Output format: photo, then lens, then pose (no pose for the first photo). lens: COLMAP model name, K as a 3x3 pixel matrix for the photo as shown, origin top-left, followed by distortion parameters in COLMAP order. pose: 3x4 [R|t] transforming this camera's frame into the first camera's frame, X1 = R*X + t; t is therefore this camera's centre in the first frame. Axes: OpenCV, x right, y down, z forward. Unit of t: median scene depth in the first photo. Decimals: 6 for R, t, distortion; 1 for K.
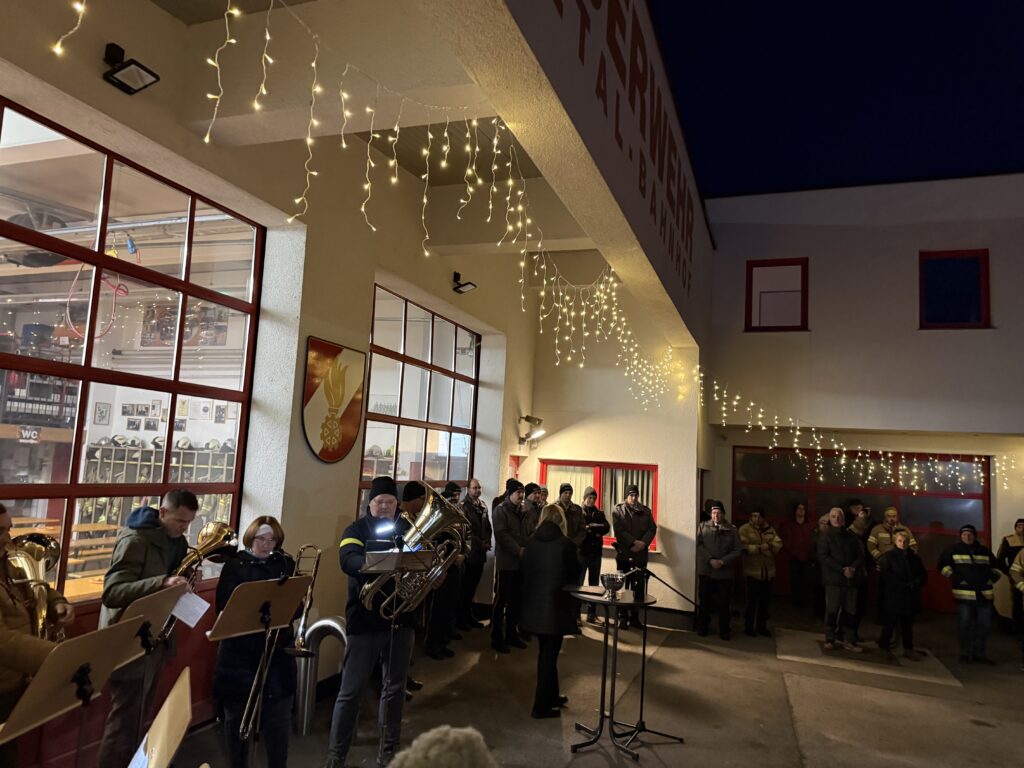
lens RADIAL K [[719.3, 0, 505.9], [0, 719.3, 380.9], [0, 0, 1]] dist [0.106387, -0.131409]
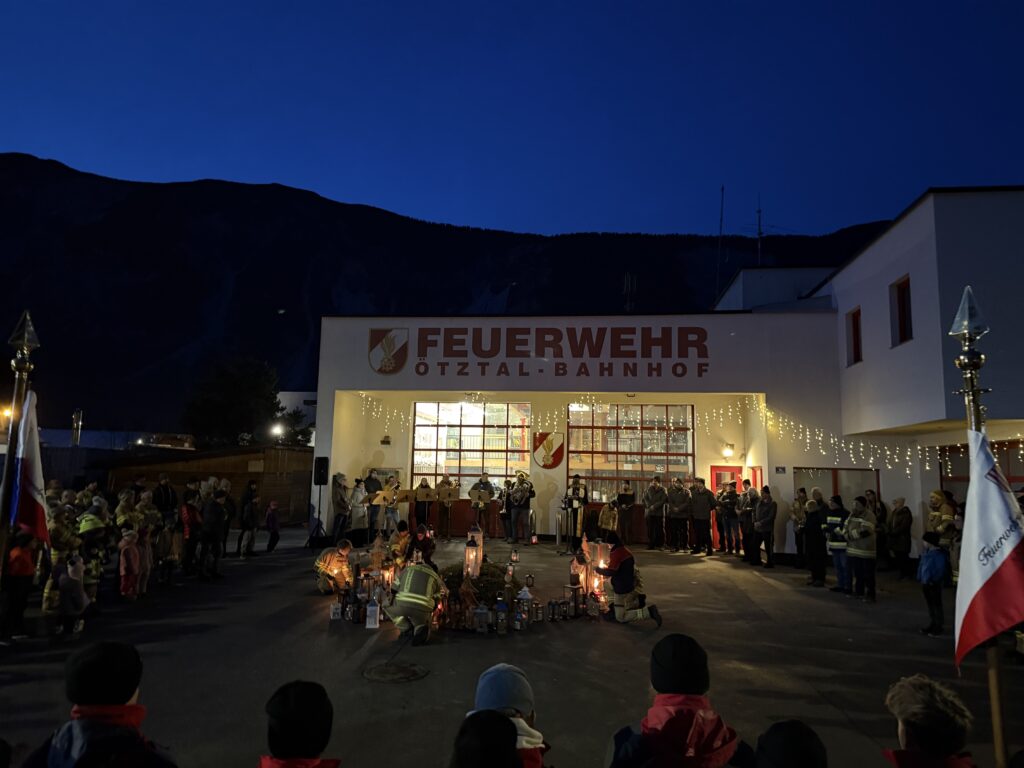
lens RADIAL K [[719.3, 0, 505.9], [0, 719.3, 380.9], [0, 0, 1]] dist [0.106387, -0.131409]
pose [[0.210452, -0.171309, -0.962478, 1.701989], [0.102653, 0.982957, -0.152508, 0.115876], [0.972200, -0.066705, 0.224451, 0.063552]]
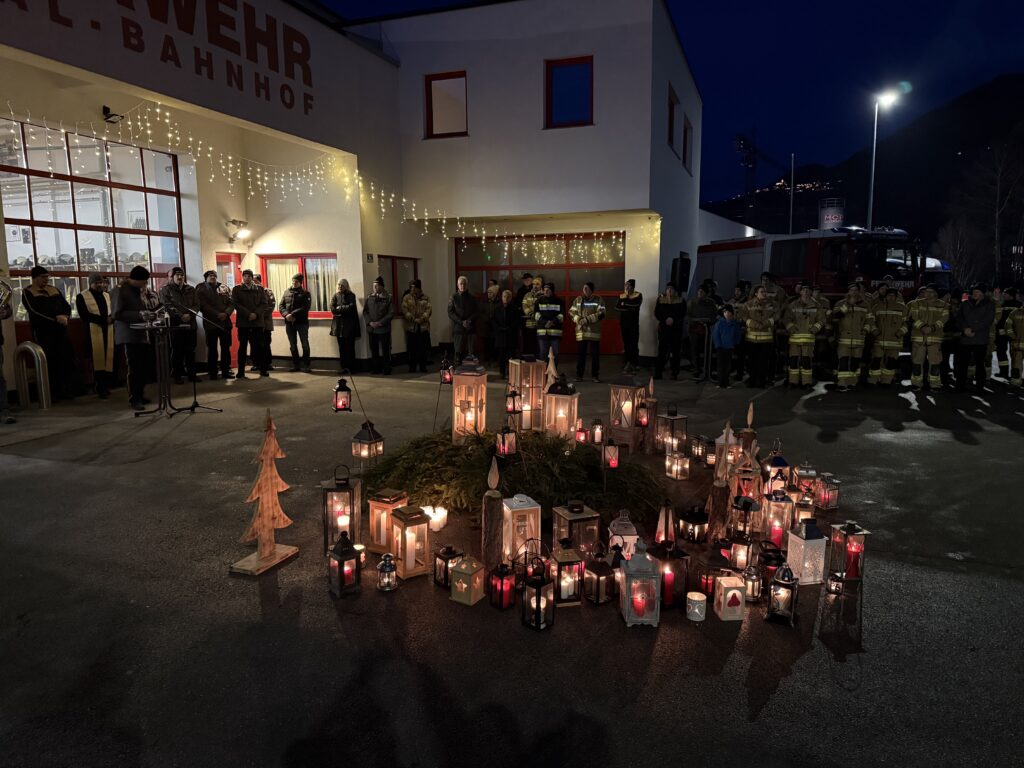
lens RADIAL K [[719.3, 0, 505.9], [0, 719.3, 380.9], [0, 0, 1]] dist [0.106387, -0.131409]
pose [[0.998073, -0.062000, -0.002426, 0.493382], [0.060710, 0.967741, 0.244522, 0.037659], [-0.012812, -0.244199, 0.969641, -0.306554]]
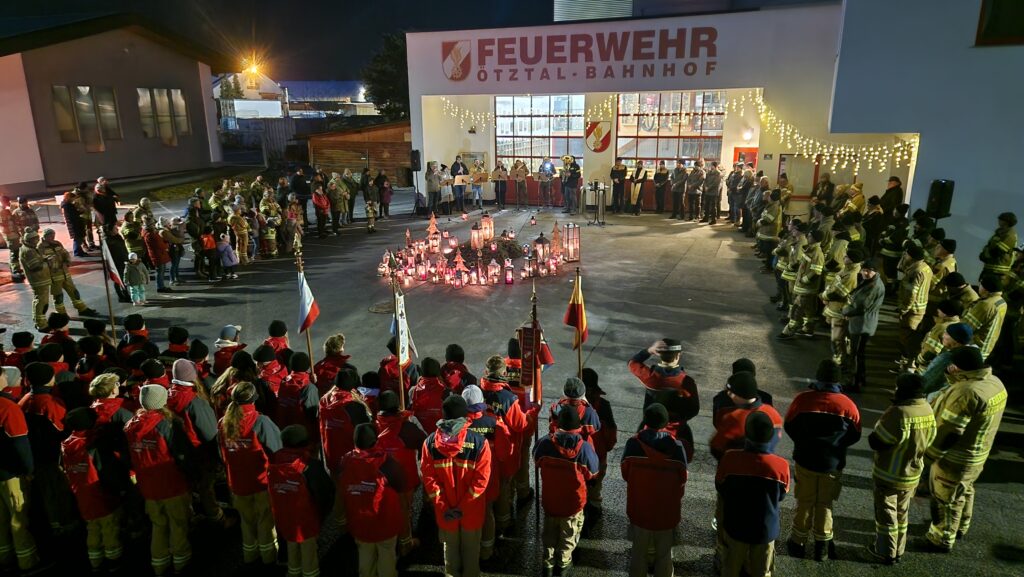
lens RADIAL K [[679.0, 0, 513.1], [0, 679.0, 296.3], [0, 0, 1]] dist [0.059481, -0.001104]
pose [[-0.061266, 0.215557, -0.974567, 2.101883], [0.122516, 0.970642, 0.206987, 0.028279], [0.990574, -0.106719, -0.085876, 0.452709]]
